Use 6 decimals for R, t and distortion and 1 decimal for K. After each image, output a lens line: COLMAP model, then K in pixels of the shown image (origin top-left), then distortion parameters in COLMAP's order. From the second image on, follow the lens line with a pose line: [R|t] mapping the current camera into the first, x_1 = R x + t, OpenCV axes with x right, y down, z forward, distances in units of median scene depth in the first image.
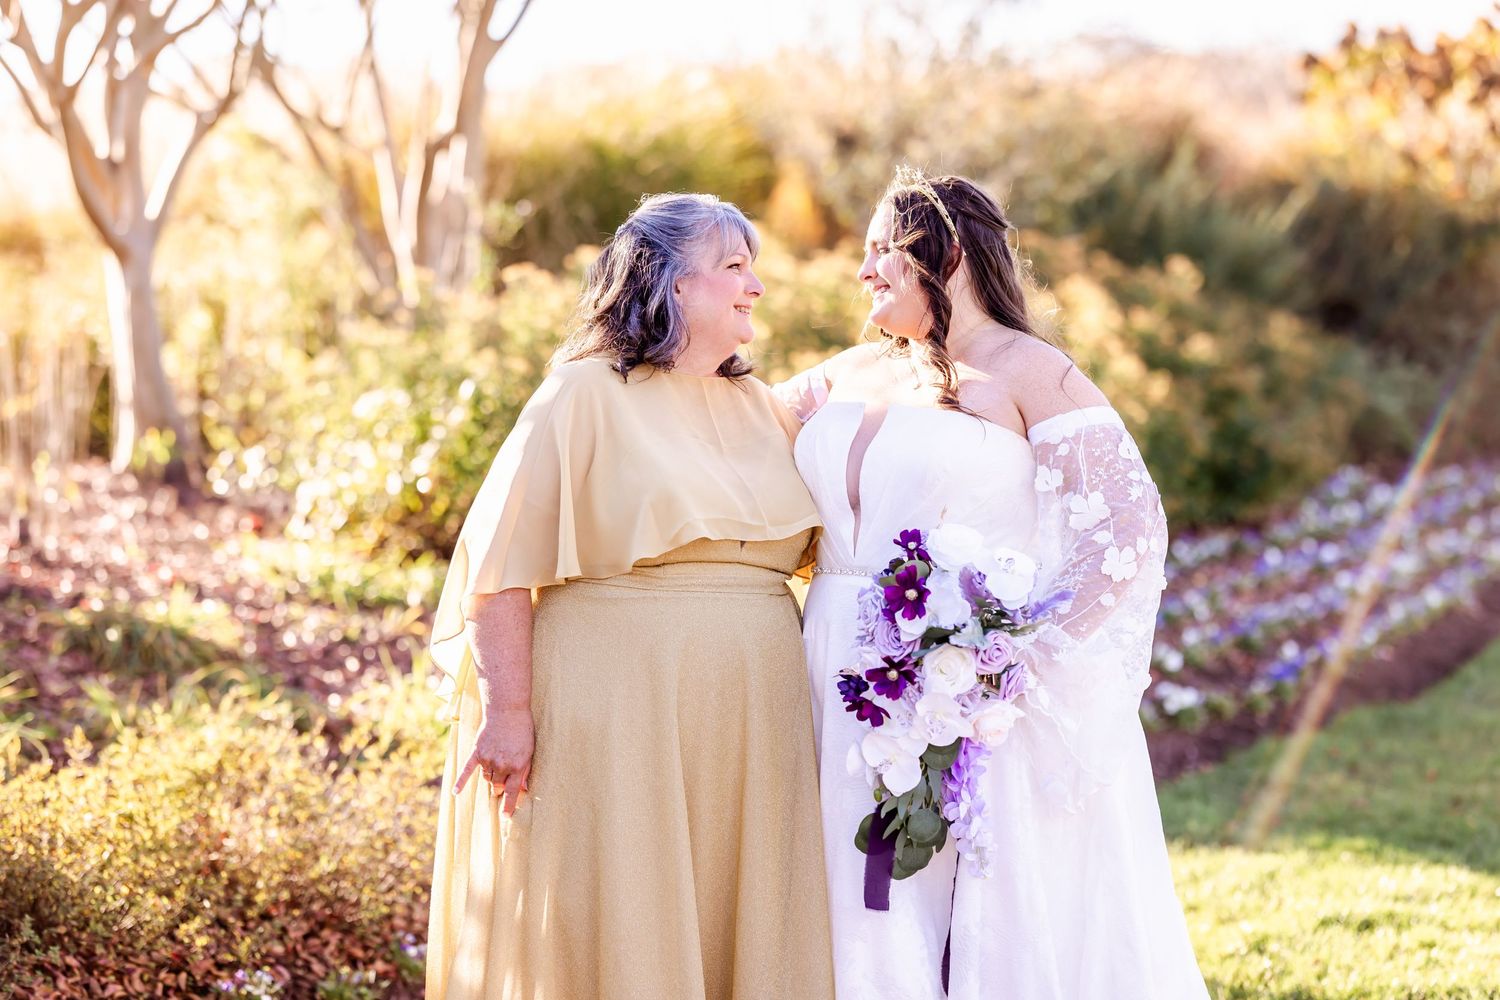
lens RADIAL K [[3715.4, 0, 750.0], [0, 3715.4, 500.0], [0, 0, 1]] dist [-0.040602, 0.014354]
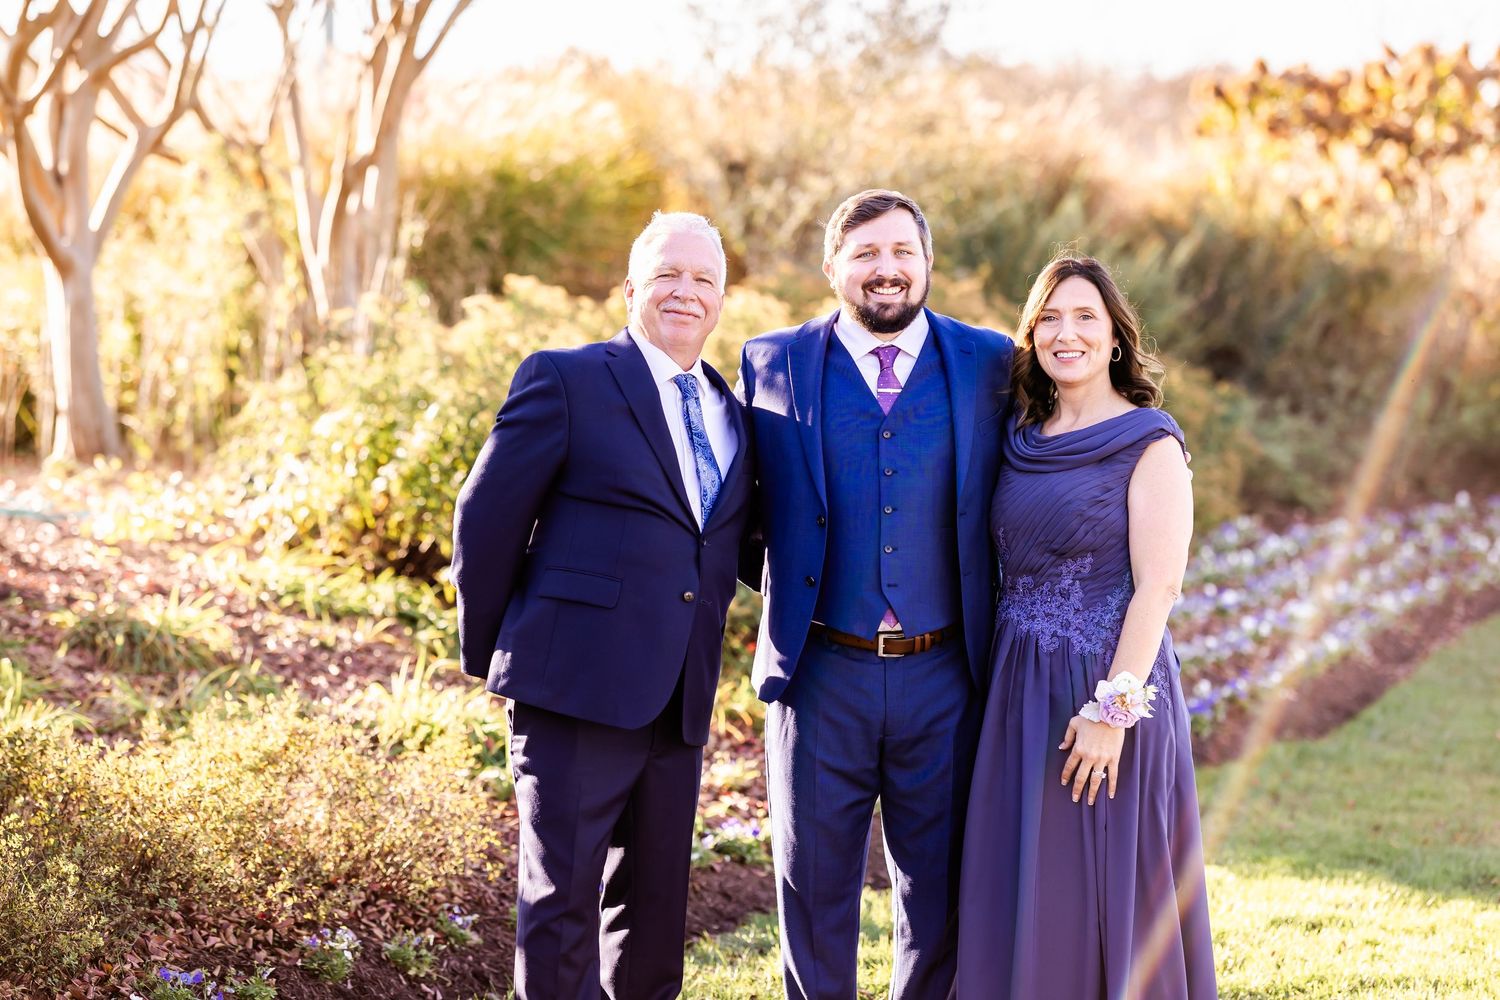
lens RADIAL K [[4110.7, 0, 655.0], [0, 4110.7, 499.7], [0, 0, 1]] dist [-0.046110, 0.503197]
pose [[0.998835, 0.029821, 0.037945, -0.059661], [-0.029424, 0.999507, -0.010973, 0.006123], [-0.038253, 0.009844, 0.999220, -0.157707]]
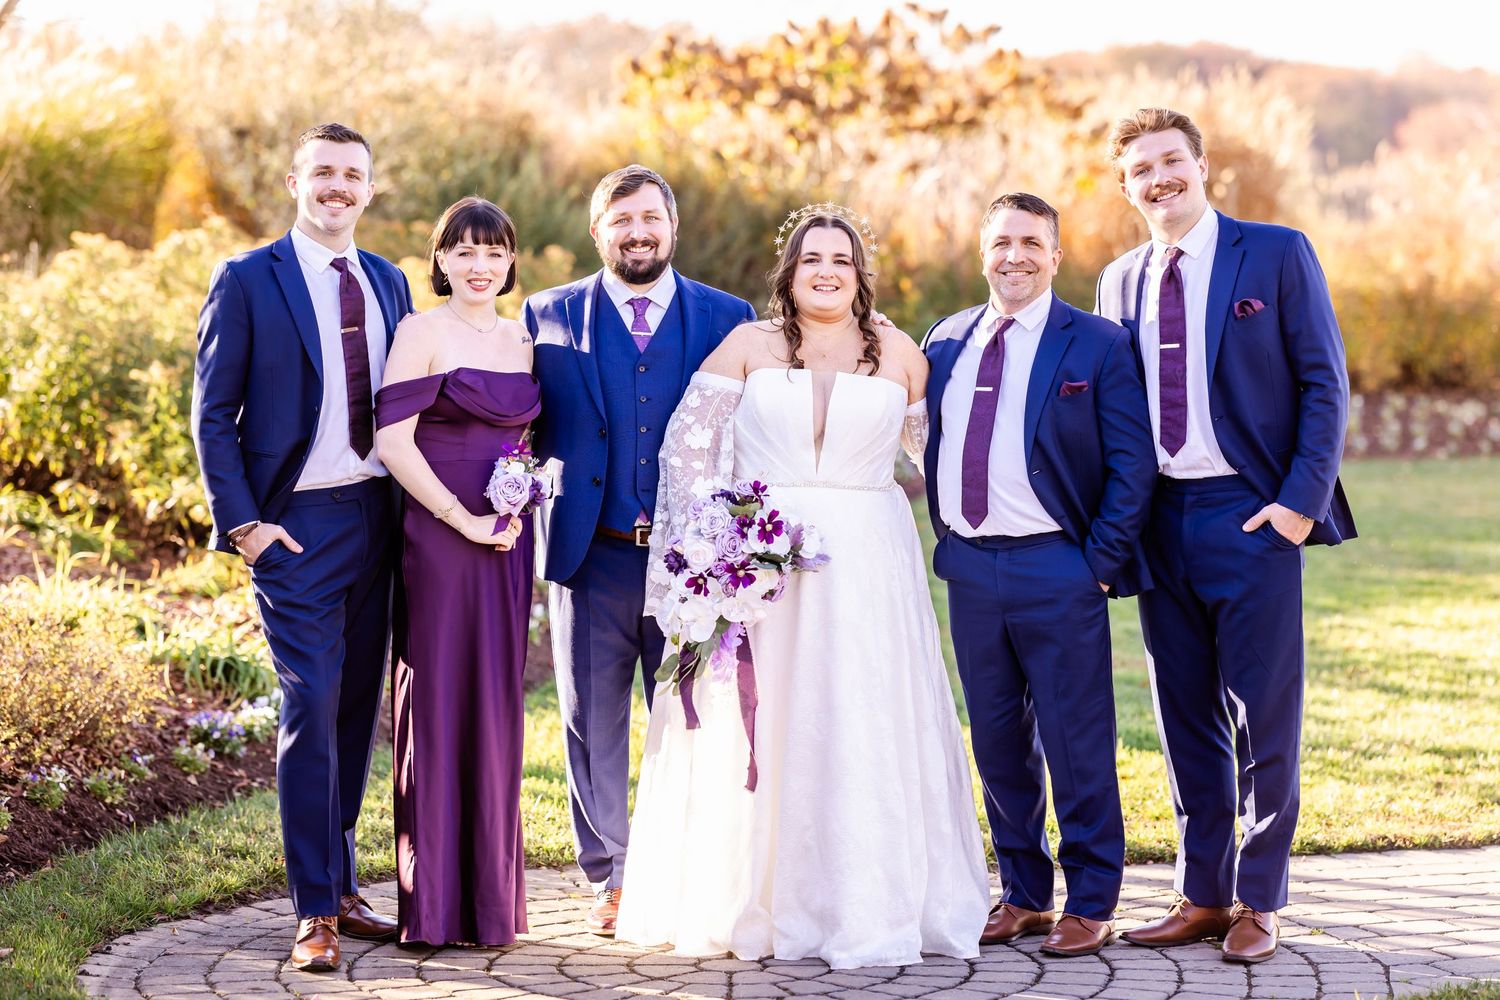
lens RADIAL K [[3852.6, 0, 733.5], [0, 3852.6, 501.5], [0, 0, 1]] dist [-0.022779, 0.450821]
pose [[0.978057, 0.001765, 0.208331, -0.124068], [-0.003218, 0.999973, 0.006633, 0.011669], [-0.208314, -0.007158, 0.978036, -0.311171]]
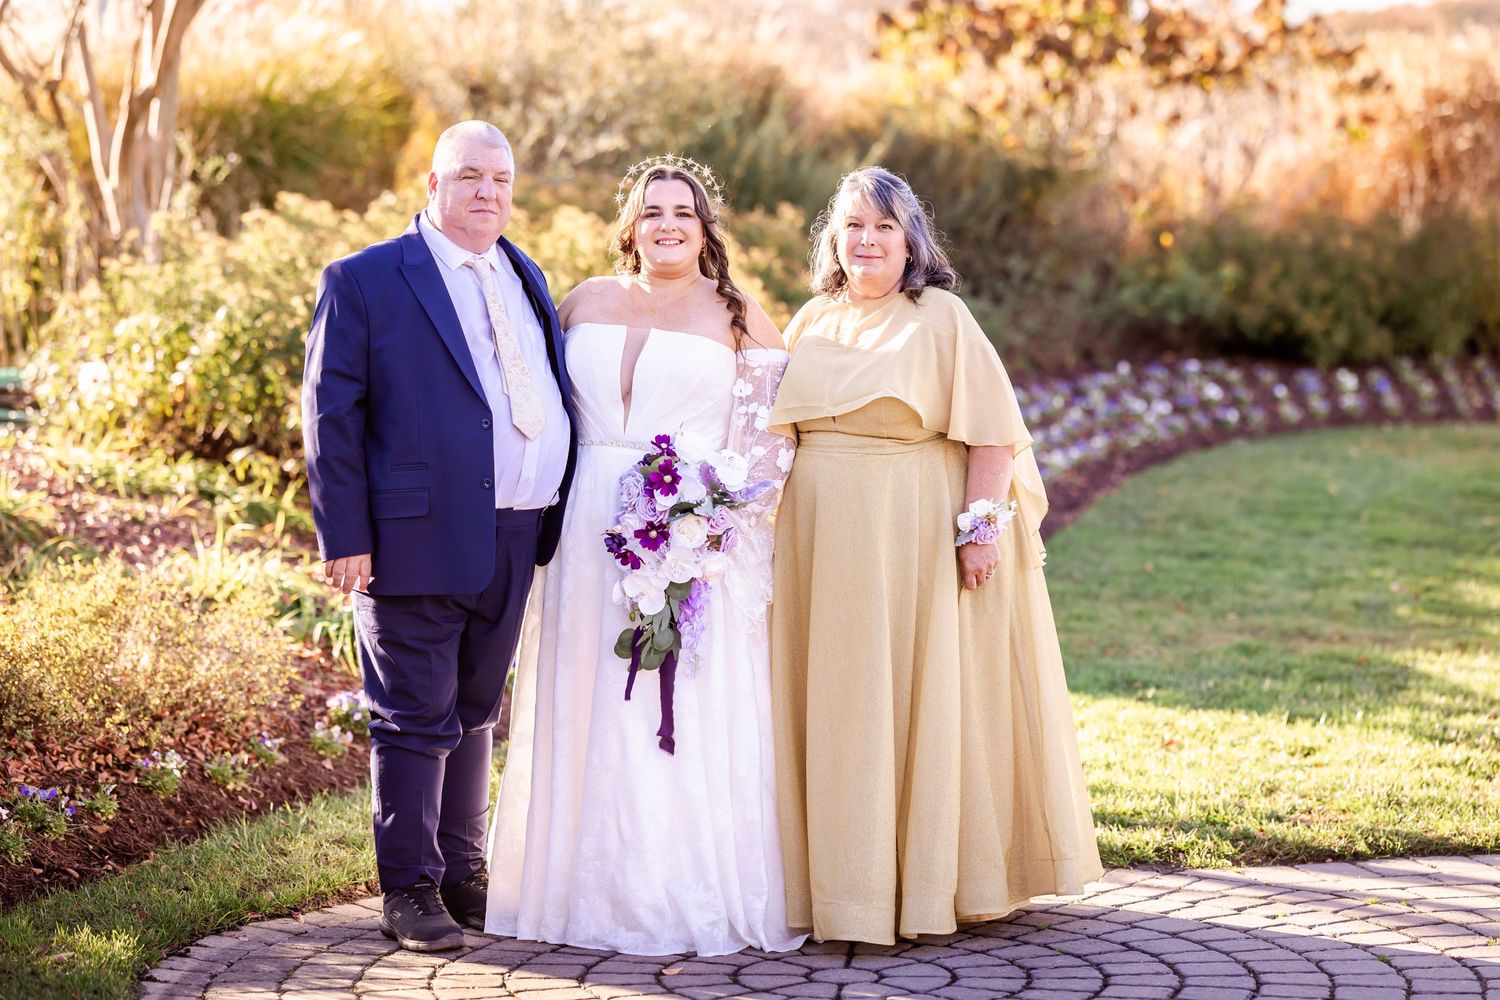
lens RADIAL K [[3815.9, 0, 750.0], [0, 3815.9, 500.0], [0, 0, 1]] dist [-0.002271, -0.078128]
pose [[0.991834, -0.001531, 0.127524, -0.067501], [-0.000704, 0.999847, 0.017476, 0.008950], [-0.127531, -0.017423, 0.991682, -0.251126]]
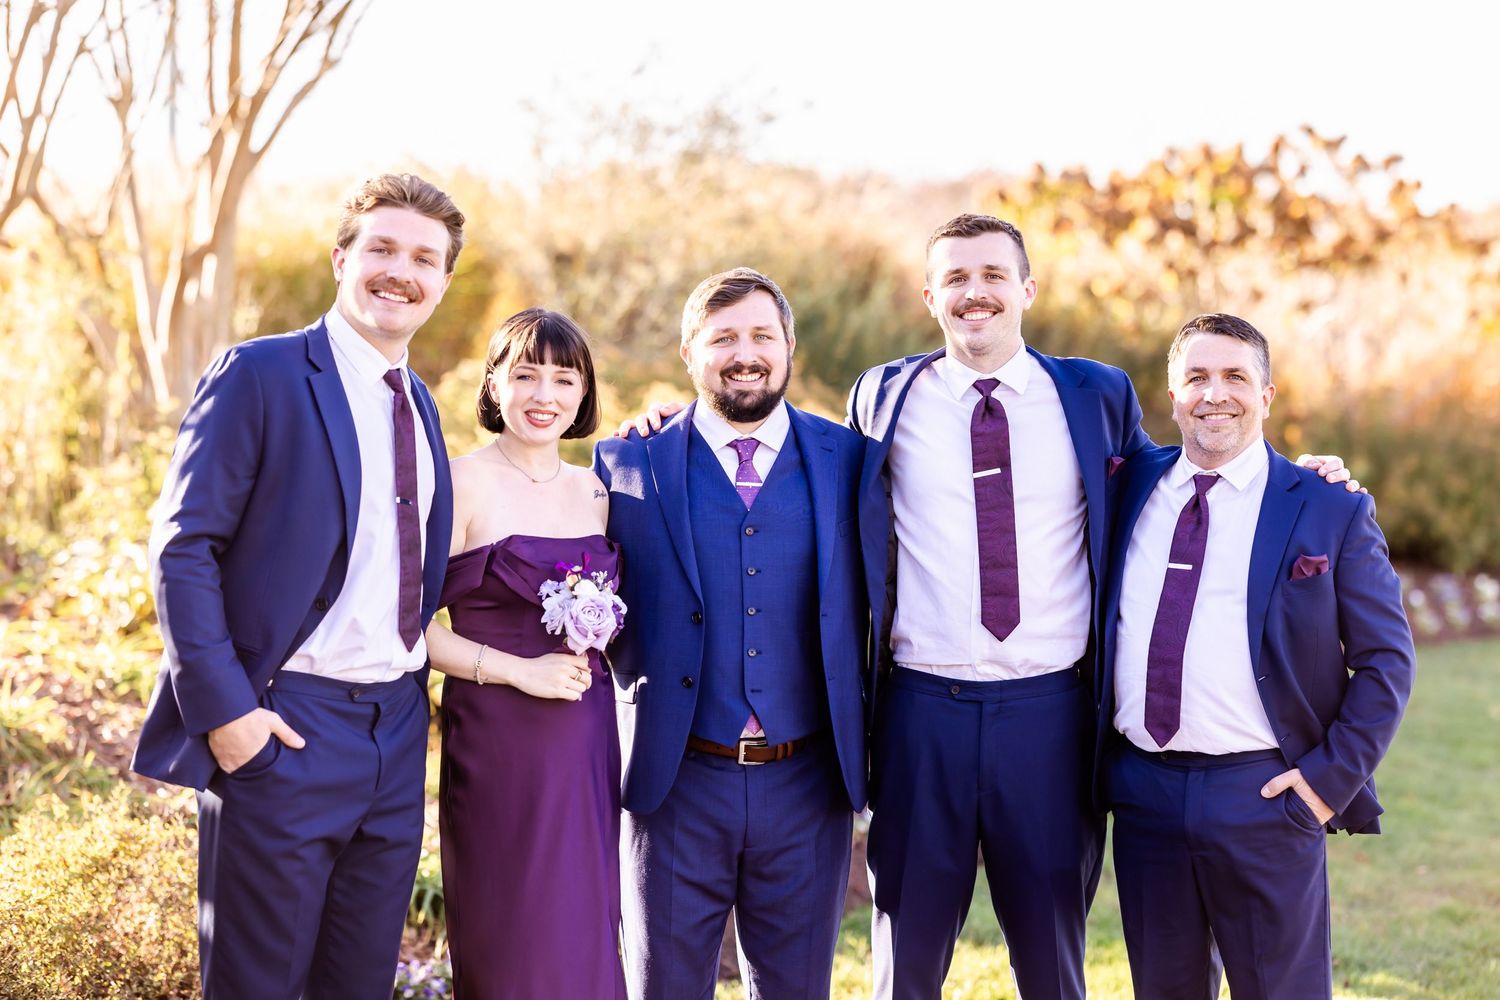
lens RADIAL K [[3701.3, 0, 751.3], [0, 3701.3, 530.2], [0, 0, 1]] dist [0.007545, -0.472906]
pose [[0.993487, 0.024658, 0.111243, -0.059870], [-0.022385, 0.999515, -0.021630, -0.001086], [-0.111722, 0.018998, 0.993558, -0.048883]]
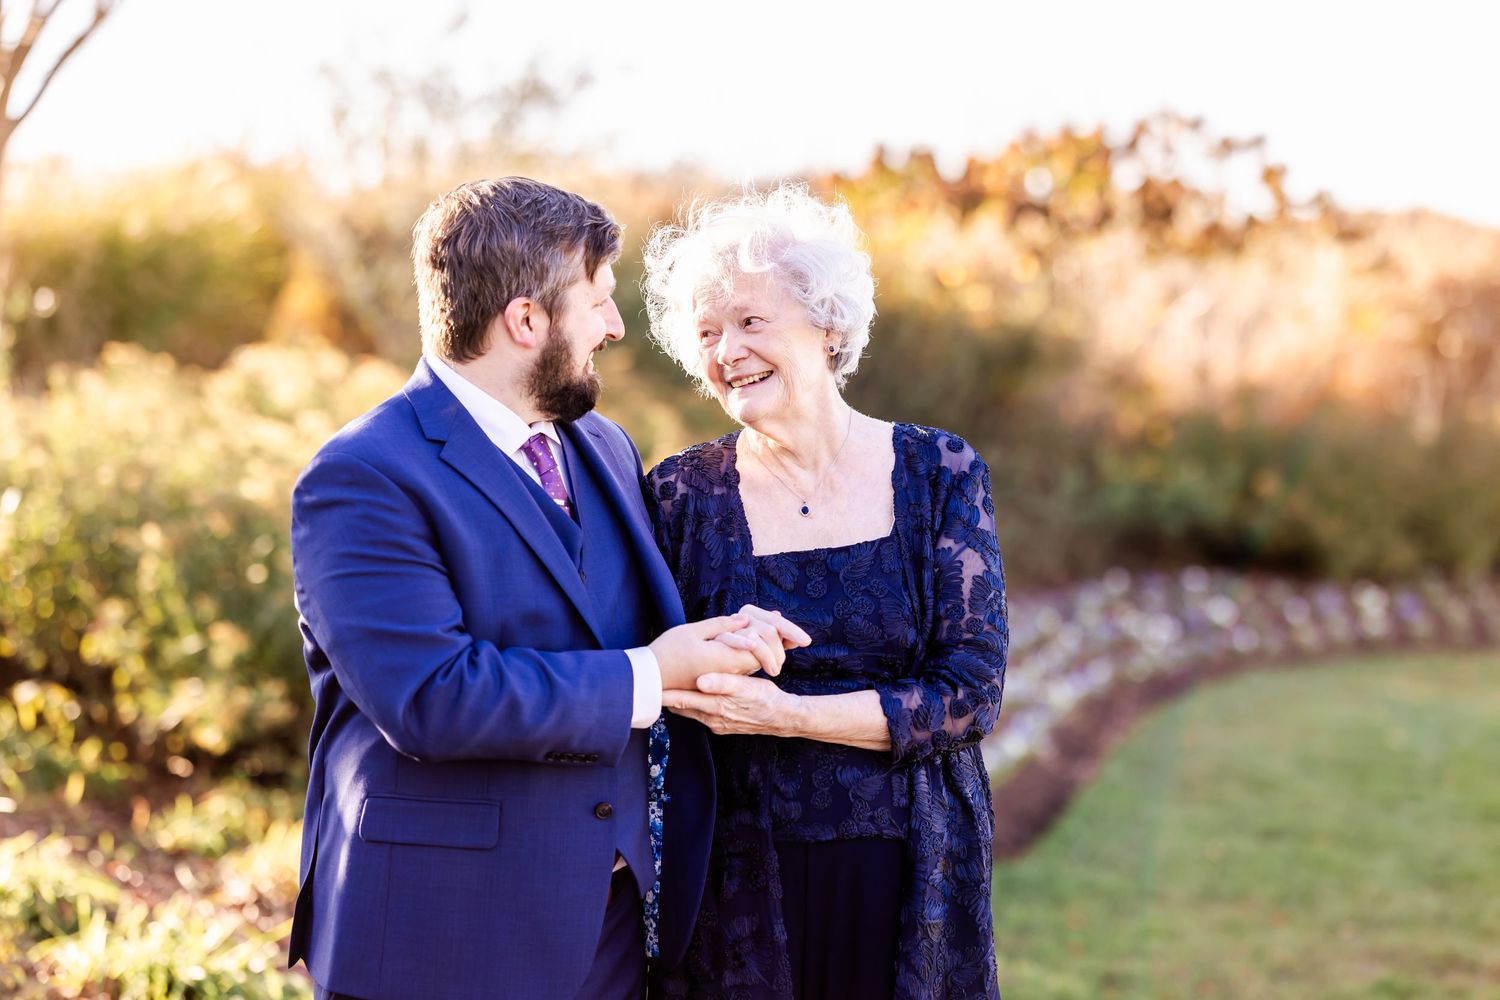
lens RADIAL K [[3726.3, 0, 750.0], [0, 3726.3, 500.0], [0, 0, 1]] dist [-0.074533, -0.421282]
pose [[0.987199, 0.025927, 0.157372, -0.043426], [-0.021135, 0.999263, -0.032054, -0.005510], [-0.158087, 0.028317, 0.987019, 0.096417]]
